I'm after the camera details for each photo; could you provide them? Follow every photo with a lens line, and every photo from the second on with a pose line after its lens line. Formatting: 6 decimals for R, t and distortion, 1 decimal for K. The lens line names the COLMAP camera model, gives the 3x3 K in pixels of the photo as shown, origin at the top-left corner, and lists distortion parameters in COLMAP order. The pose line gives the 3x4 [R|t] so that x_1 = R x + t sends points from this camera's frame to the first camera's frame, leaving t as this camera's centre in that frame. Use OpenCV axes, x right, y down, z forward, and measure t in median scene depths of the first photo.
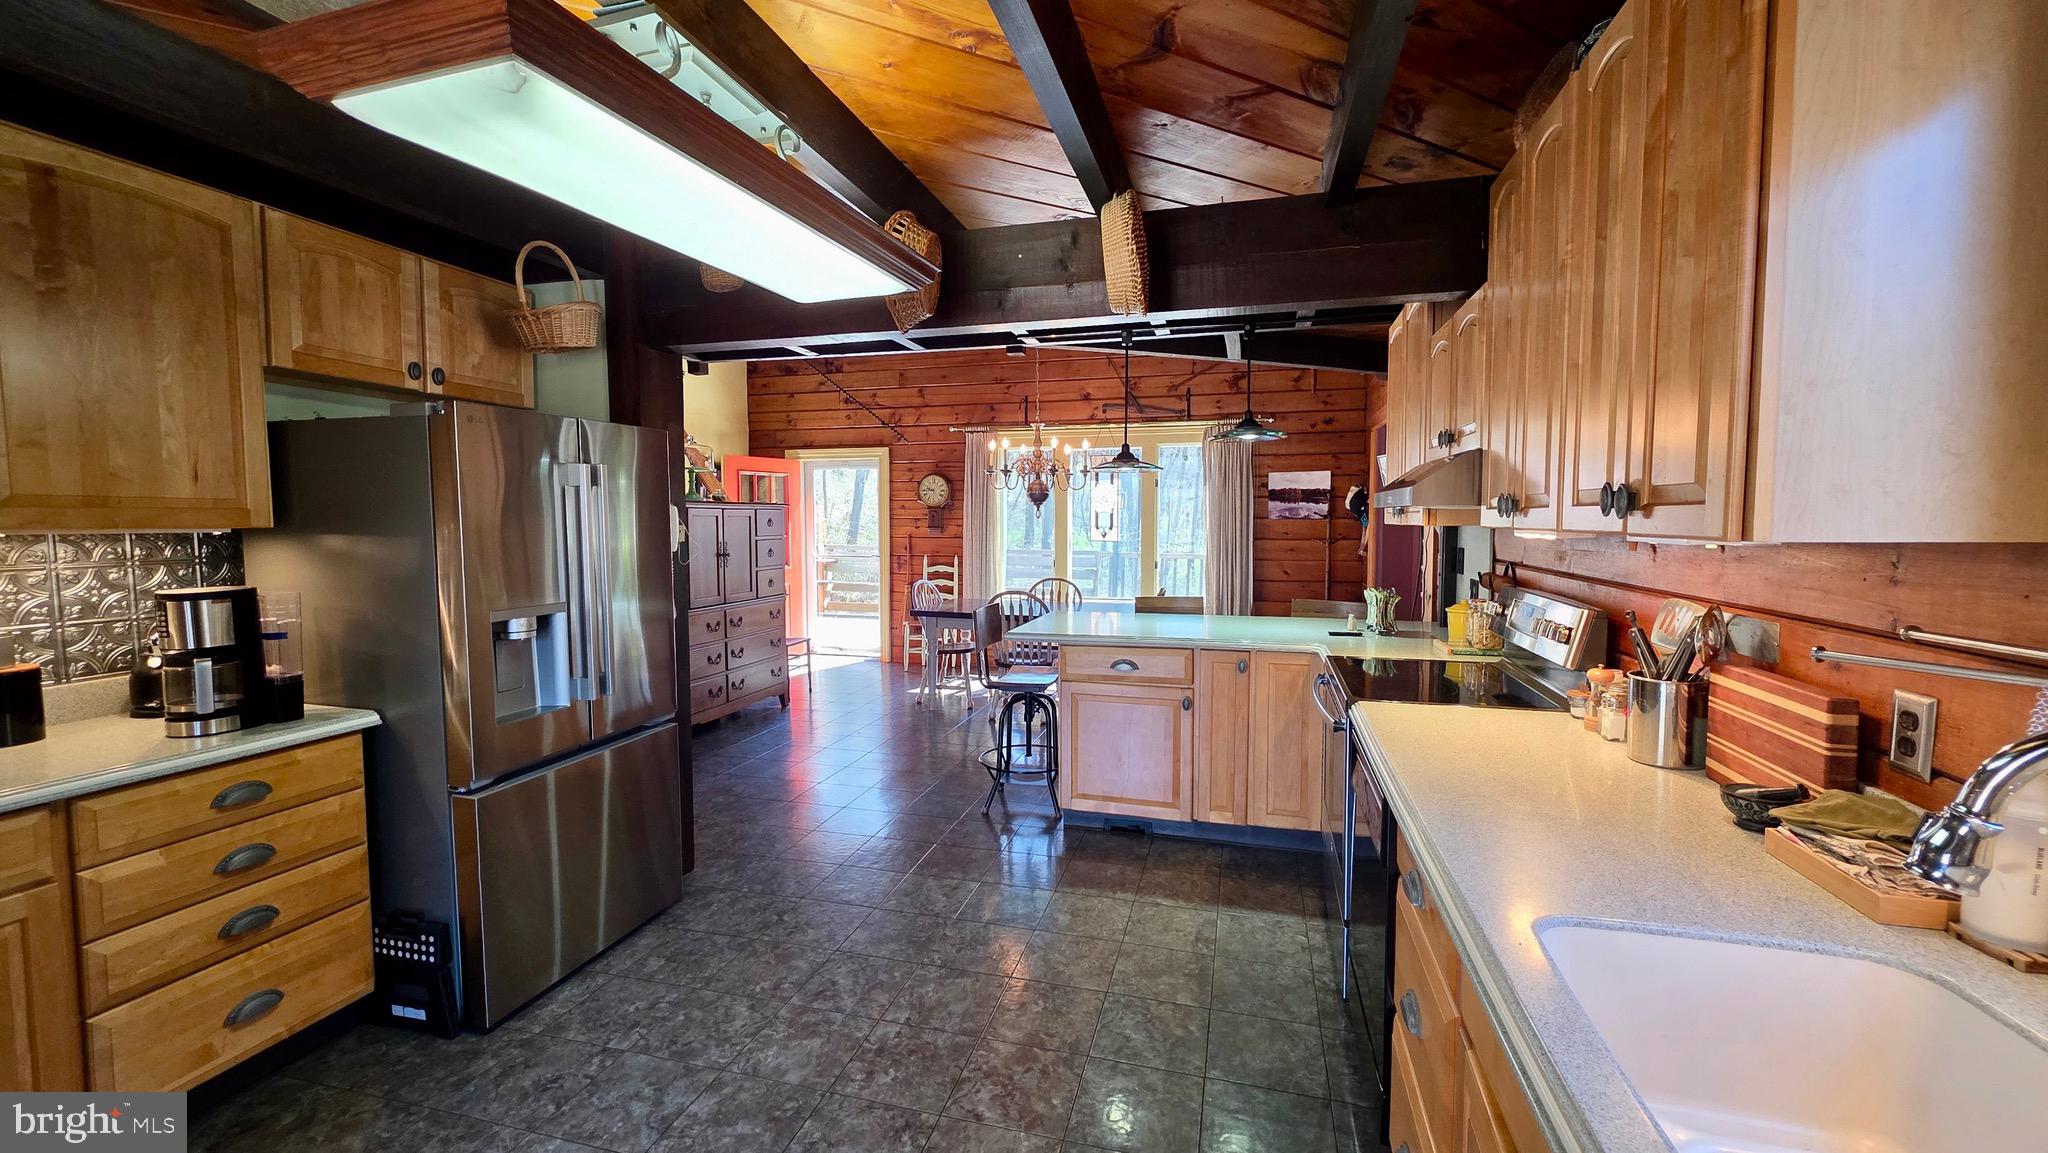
lens RADIAL K [[823.1, 0, 1014.0], [0, 823.1, 573.1], [0, 0, 1]] dist [-0.000726, 0.000717]
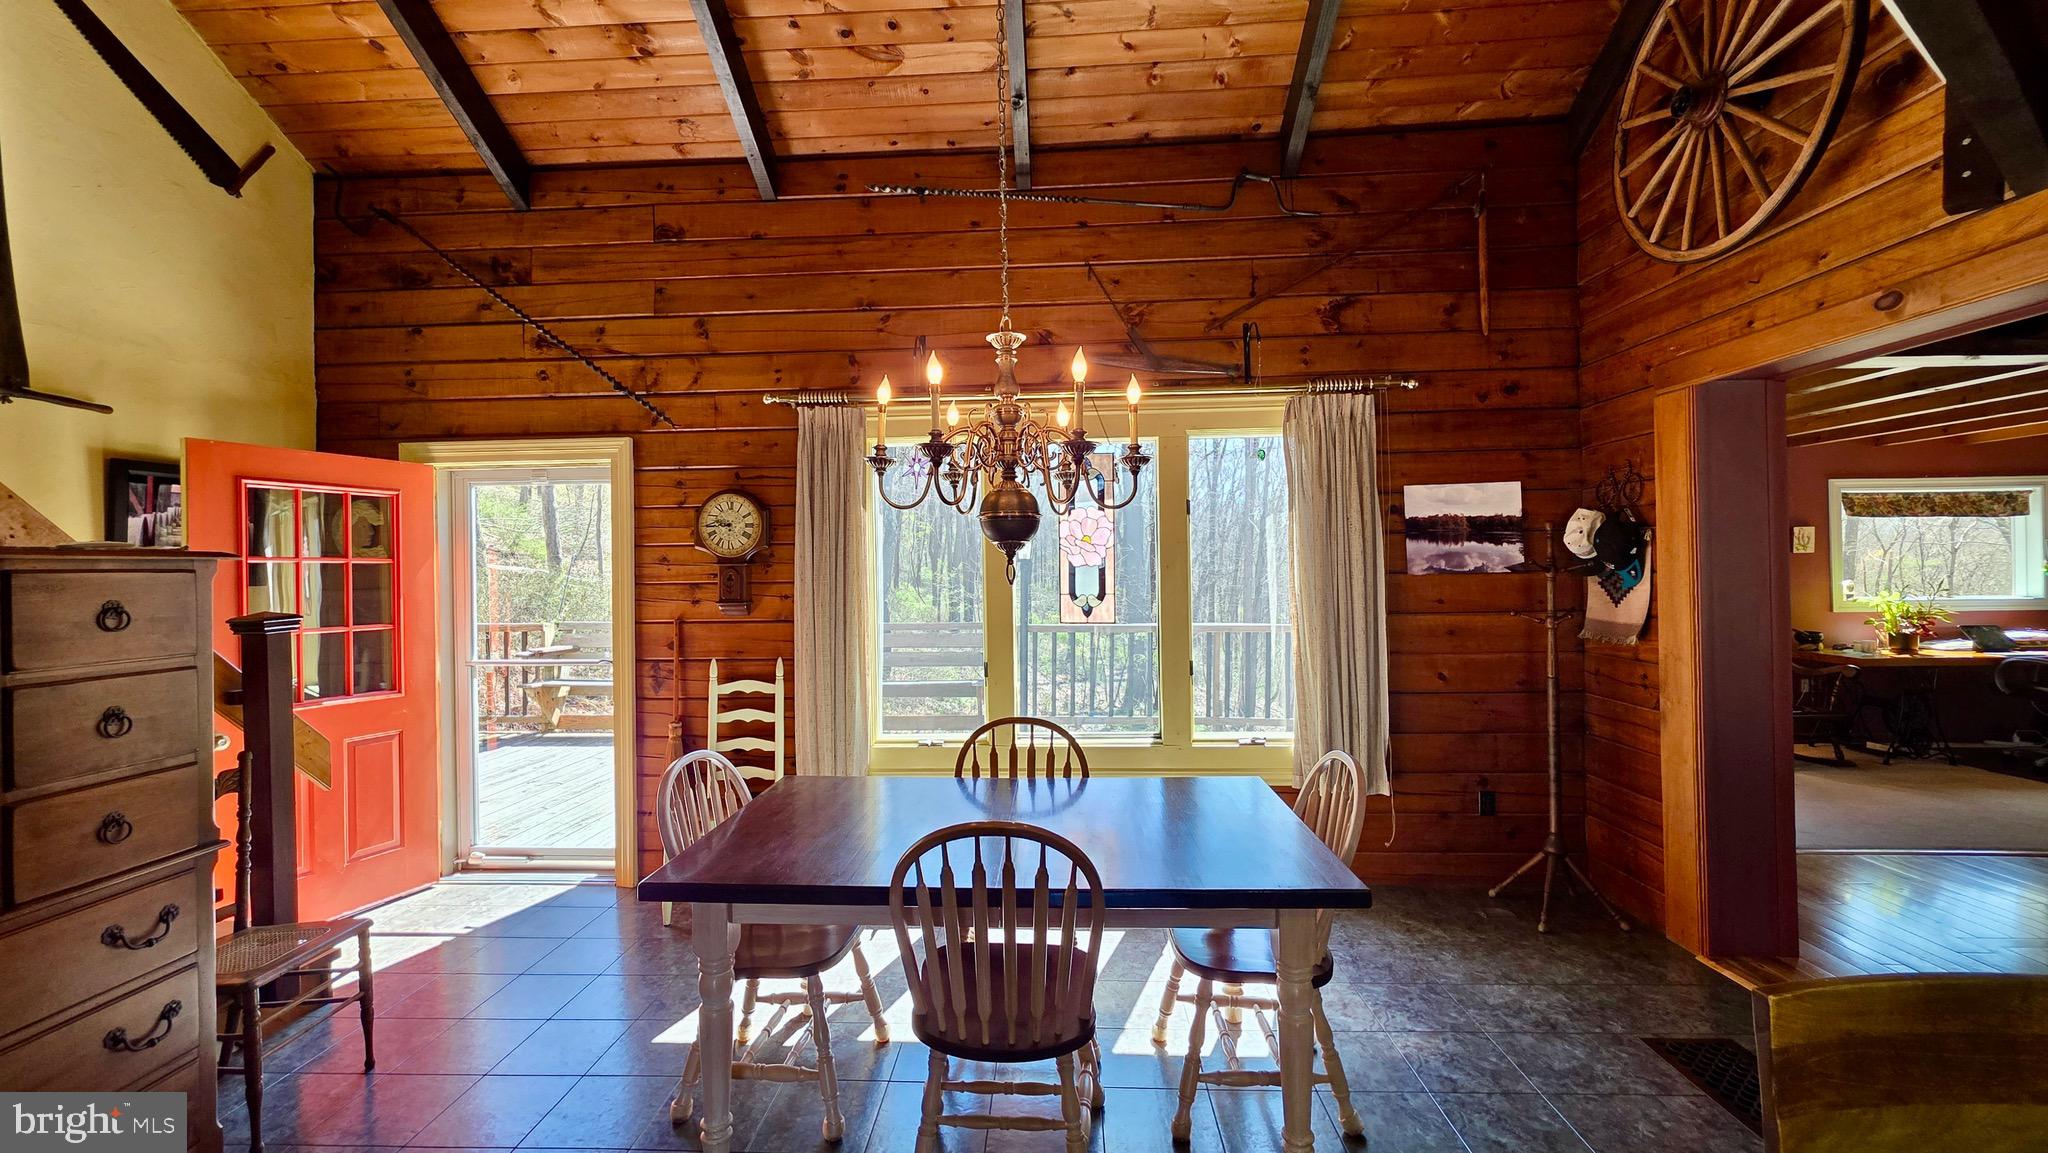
lens RADIAL K [[823.1, 0, 1014.0], [0, 823.1, 573.1], [0, 0, 1]] dist [-0.000726, 0.000717]
pose [[0.975288, -0.014378, 0.220468, -0.048473], [0.029035, 0.997567, -0.063386, -0.042713], [-0.219020, 0.068221, 0.973333, 0.572675]]
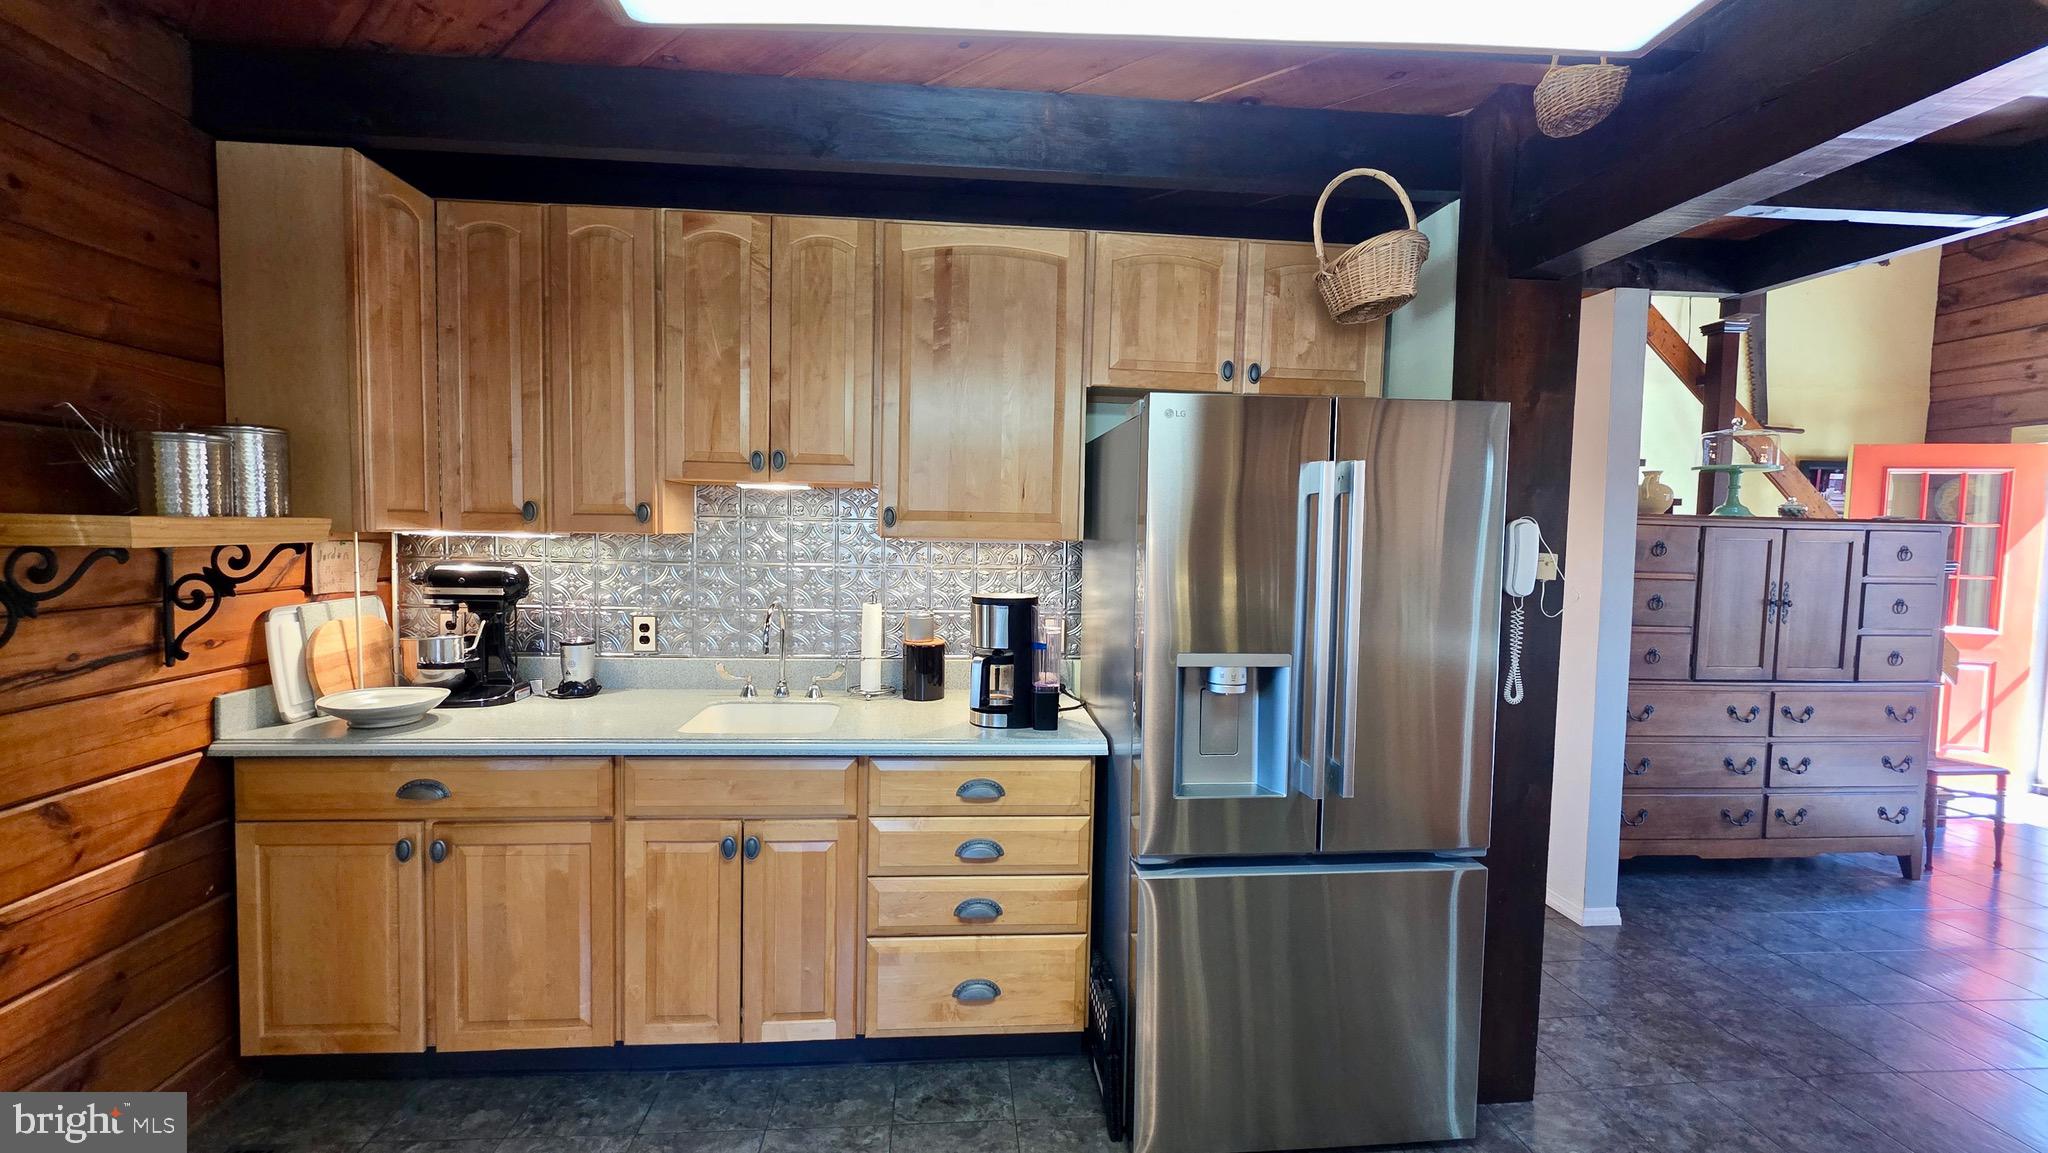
lens RADIAL K [[823.1, 0, 1014.0], [0, 823.1, 573.1], [0, 0, 1]] dist [-0.000726, 0.000717]
pose [[0.356422, 0.061308, -0.932311, 0.015723], [-0.081350, 0.996092, 0.034402, -0.015536], [0.930777, 0.063582, 0.360016, 0.193040]]
